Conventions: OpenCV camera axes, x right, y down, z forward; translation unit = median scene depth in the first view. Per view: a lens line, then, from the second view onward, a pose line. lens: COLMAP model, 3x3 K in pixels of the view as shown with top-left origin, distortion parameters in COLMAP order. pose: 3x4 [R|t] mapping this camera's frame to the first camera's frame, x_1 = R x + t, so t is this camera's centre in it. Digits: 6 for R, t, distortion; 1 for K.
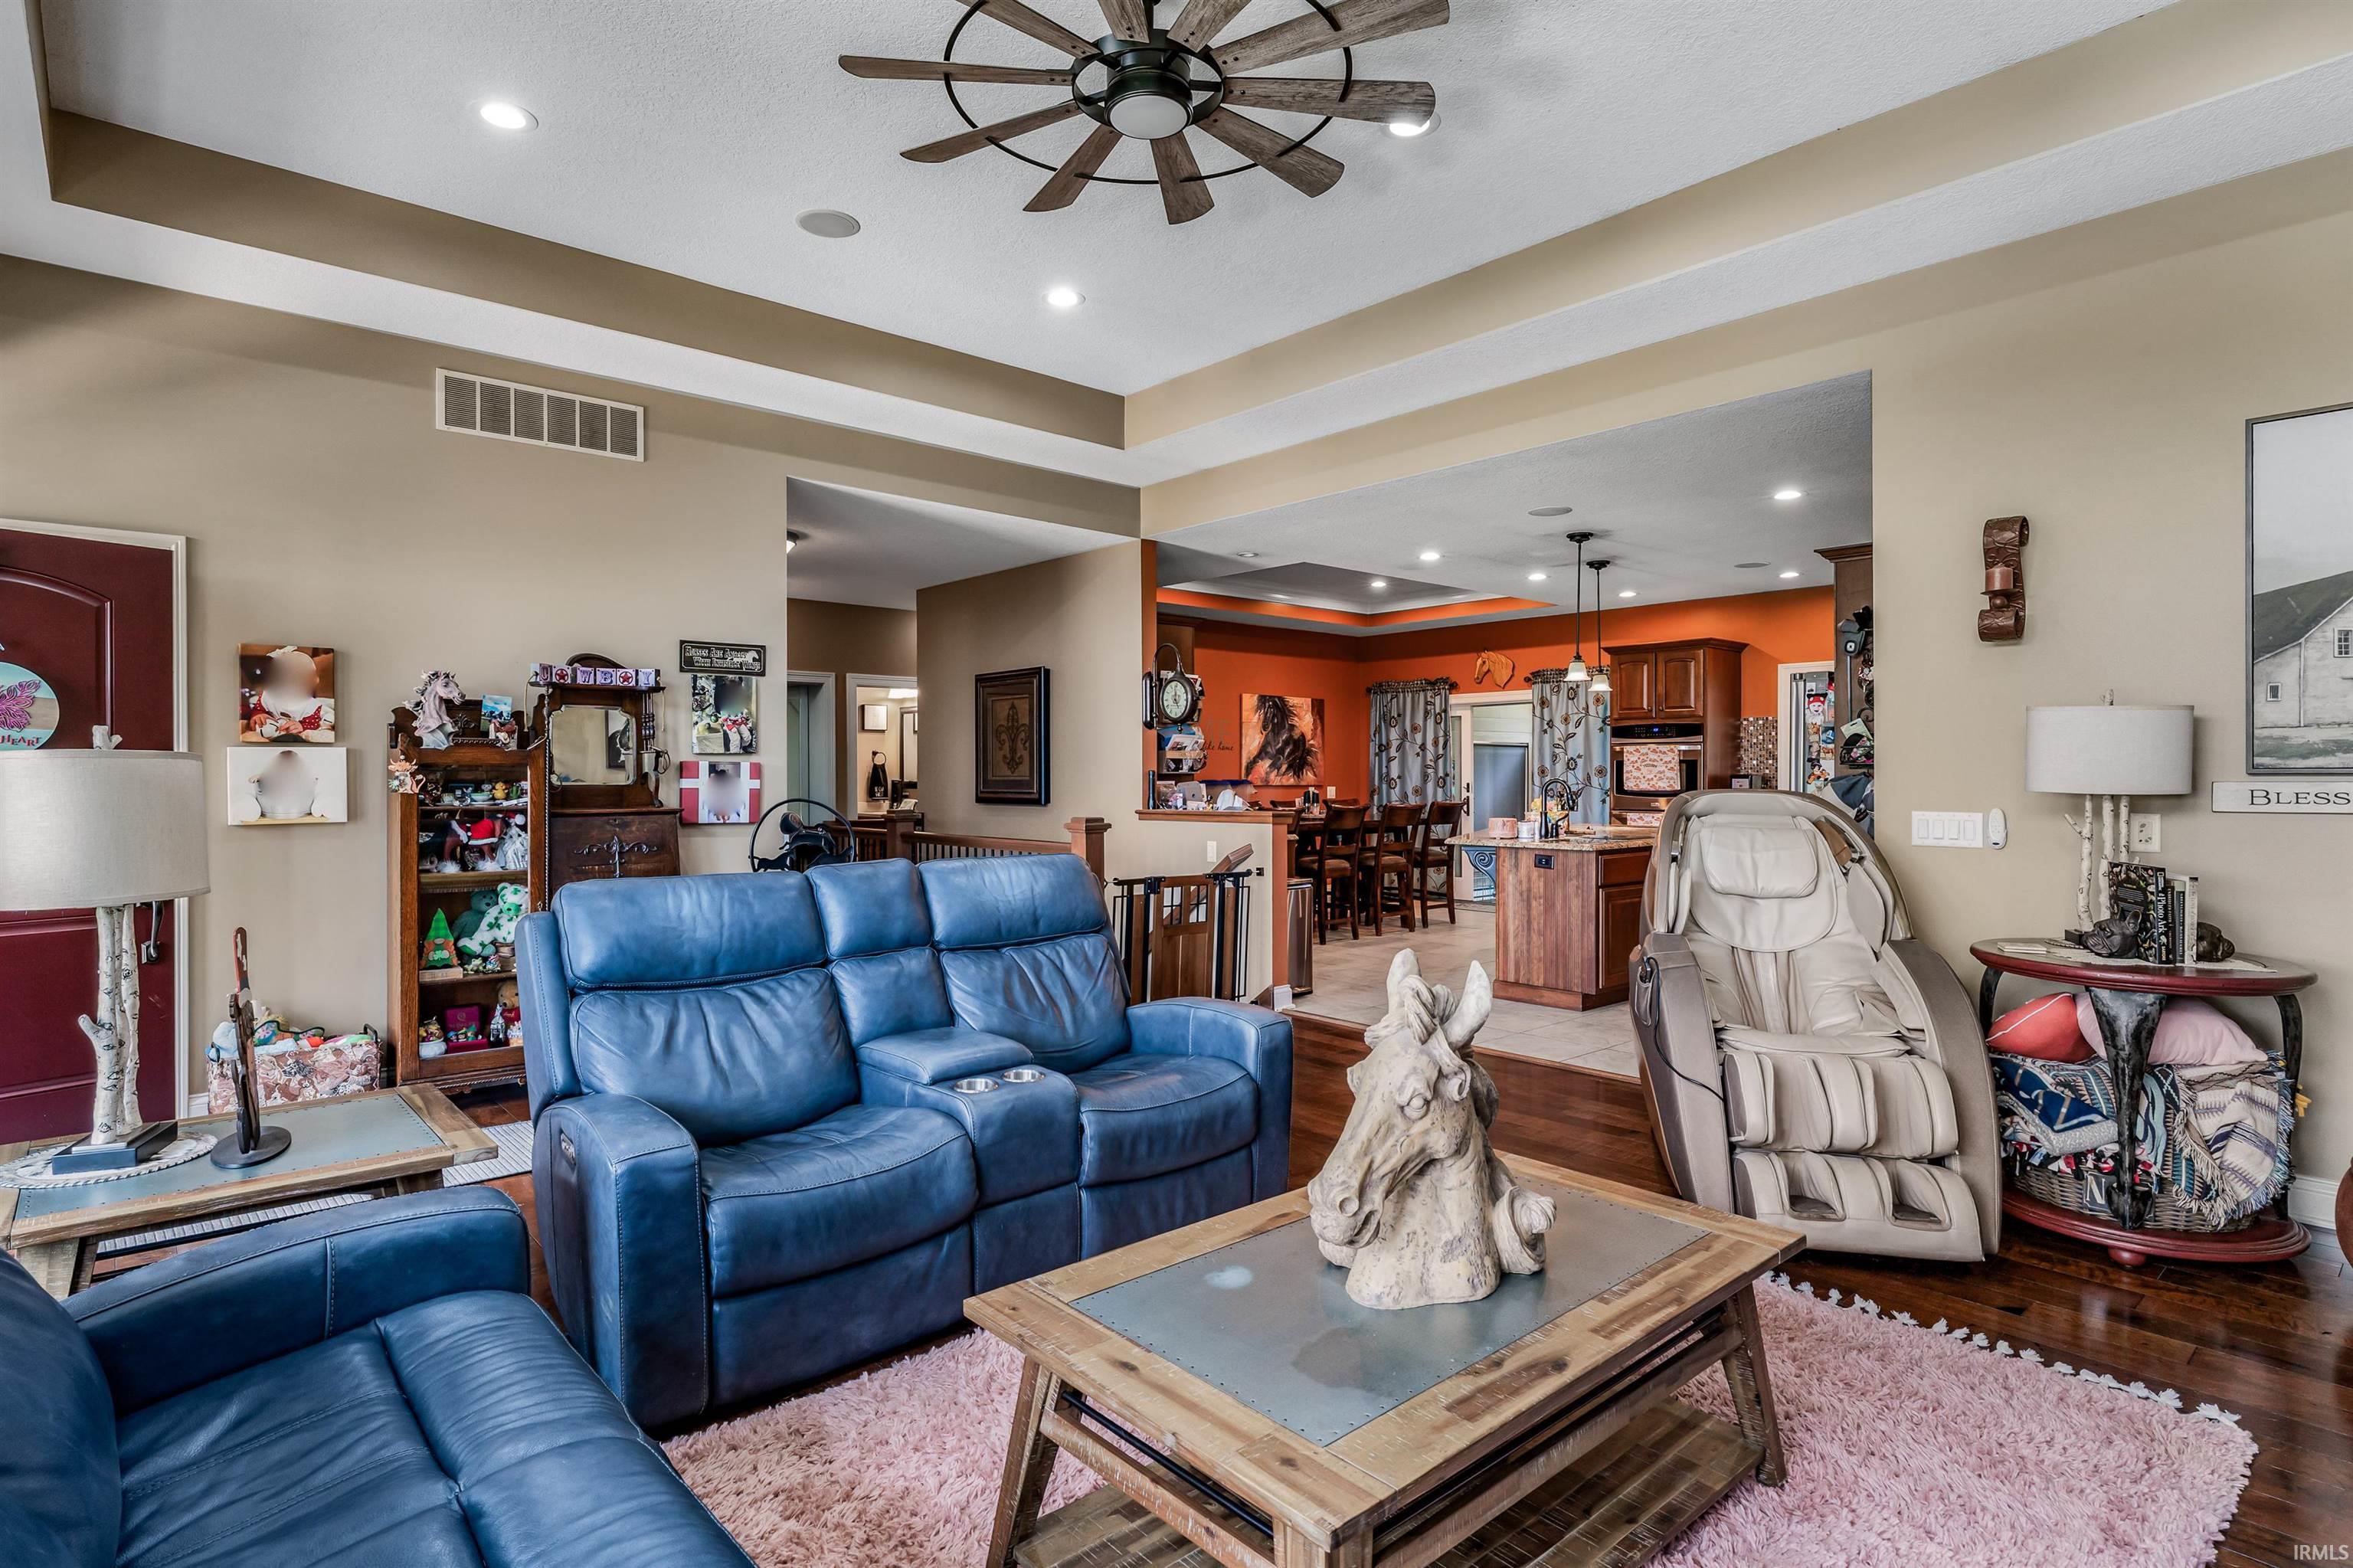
lens RADIAL K [[1178.8, 0, 1180.8], [0, 1178.8, 784.8], [0, 0, 1]] dist [-0.016295, -0.000831]
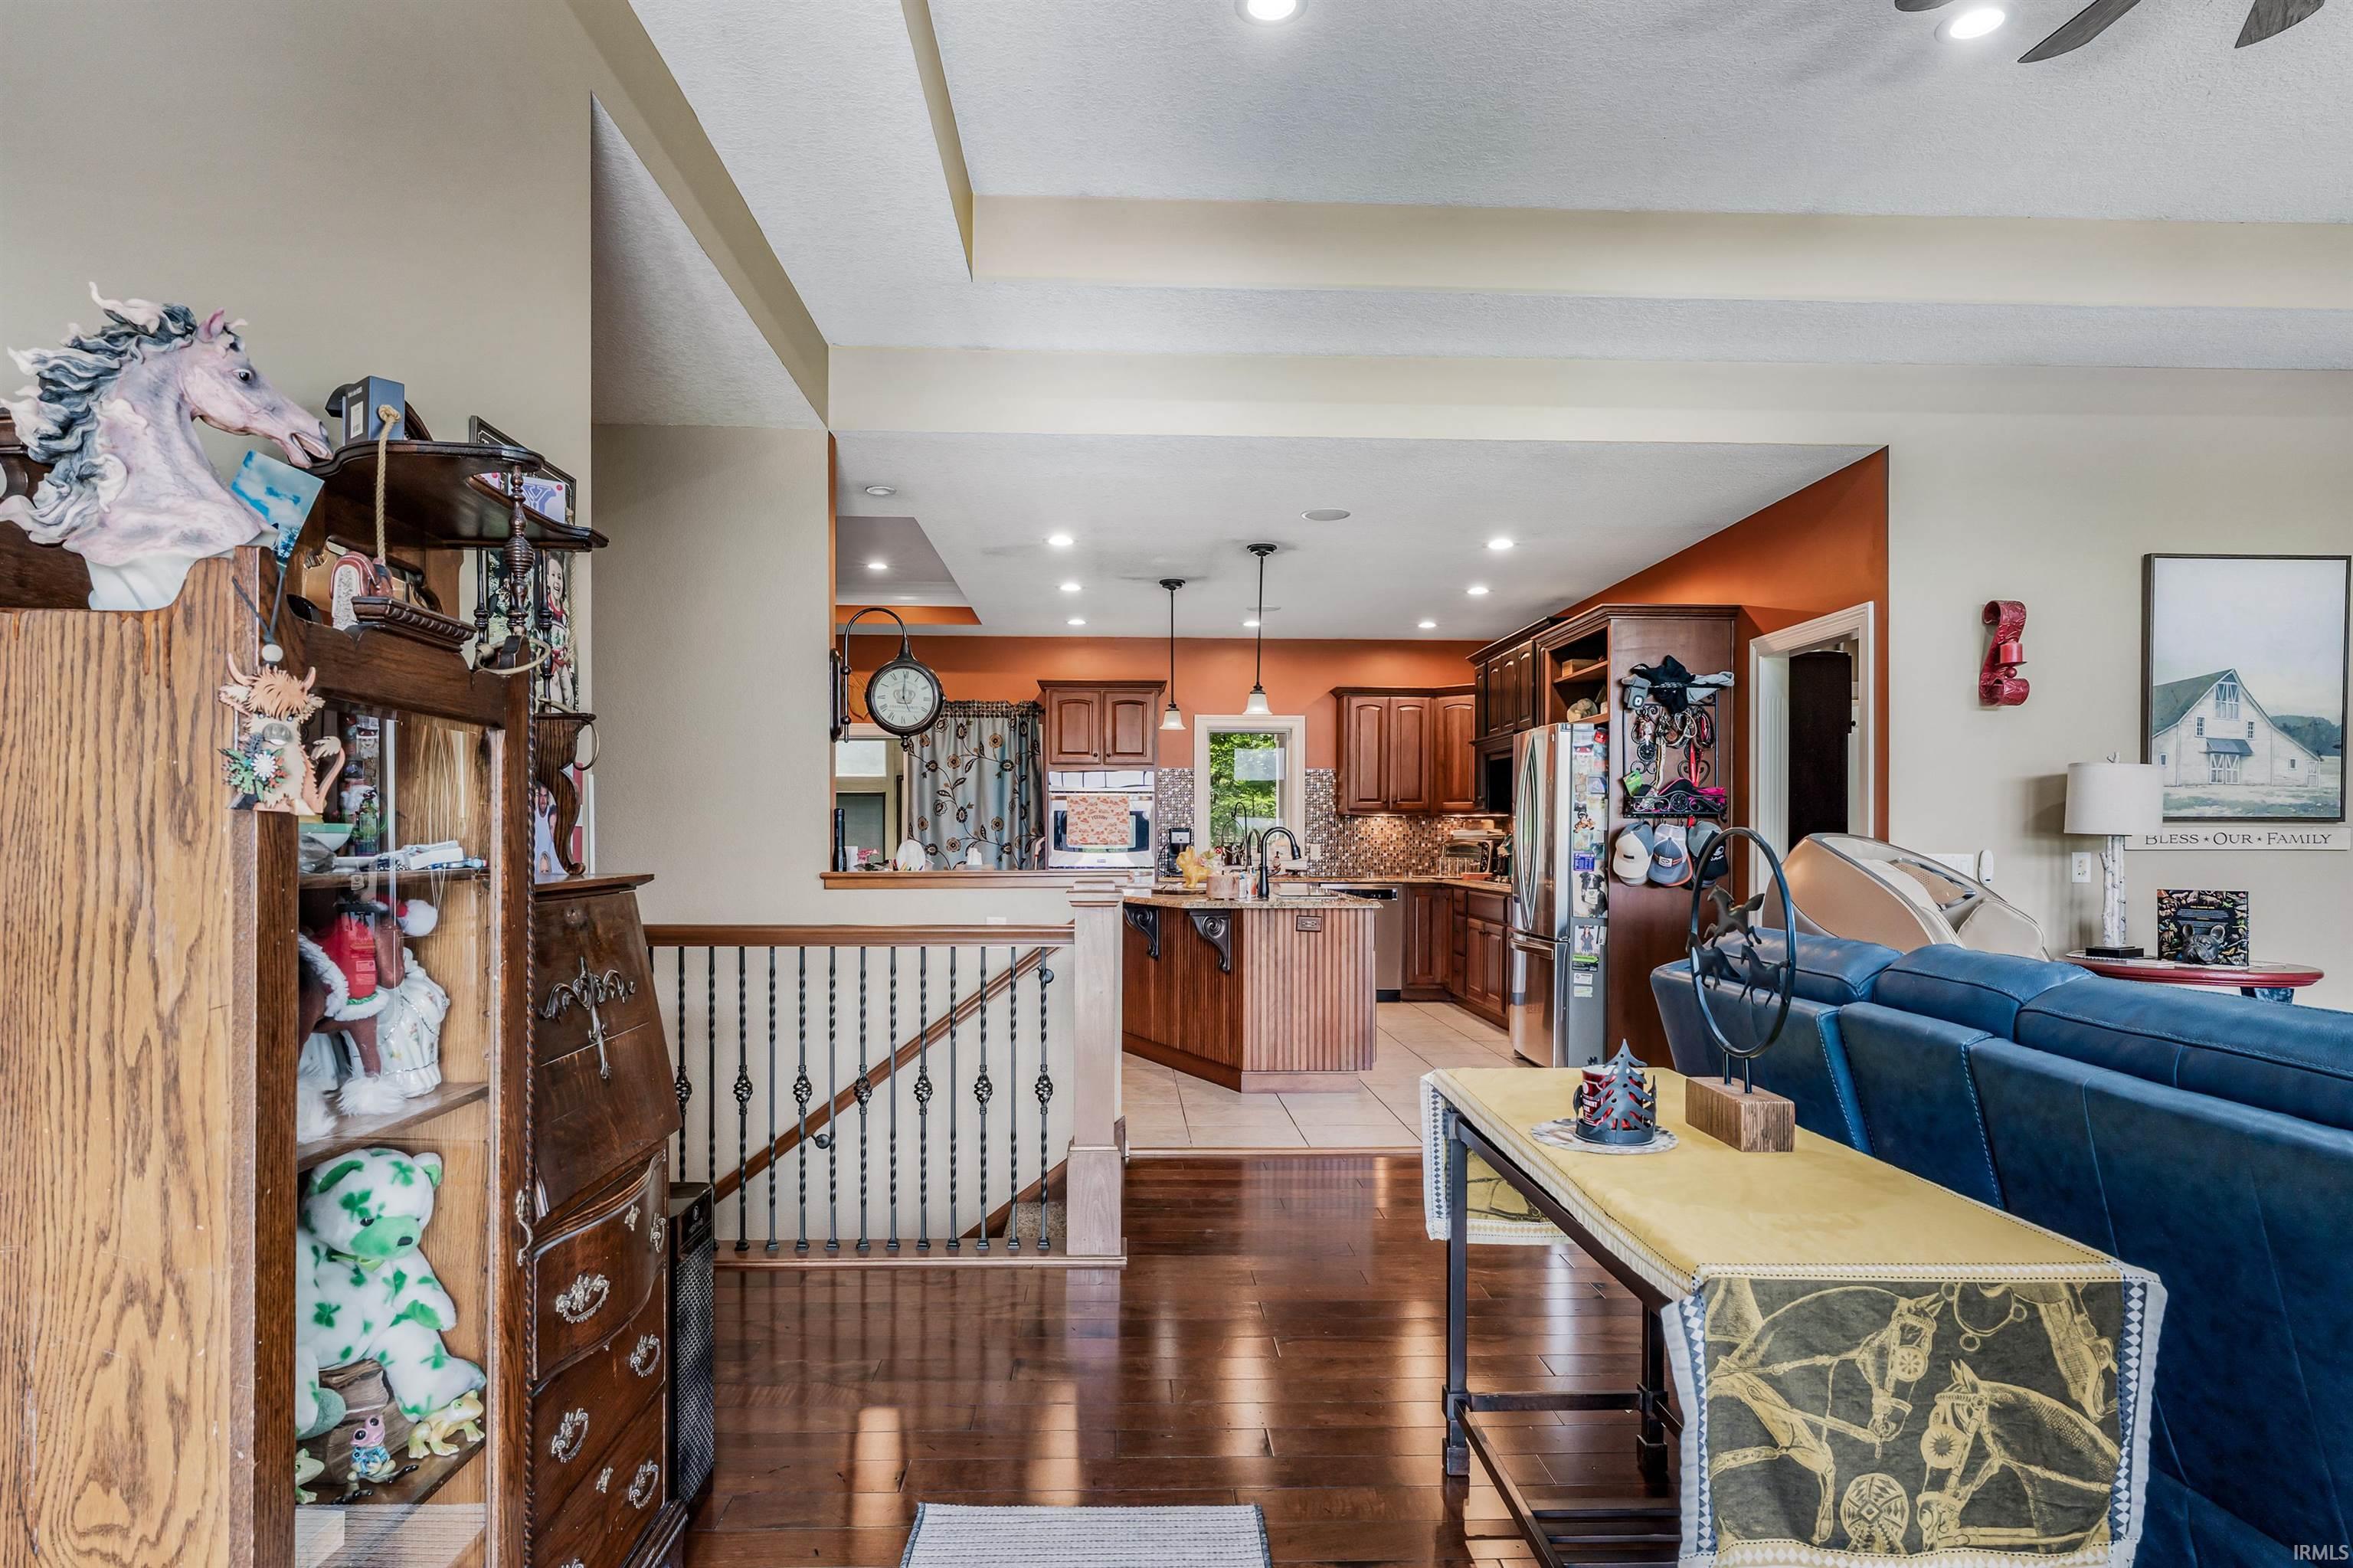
lens RADIAL K [[1322.9, 0, 1165.5], [0, 1322.9, 830.5], [0, 0, 1]] dist [0.007461, 0.001016]
pose [[0.642364, 0.008123, 0.766356, -0.293363], [0.001933, 0.999923, -0.012219, 0.005205], [-0.766397, 0.009330, 0.642299, 0.278167]]
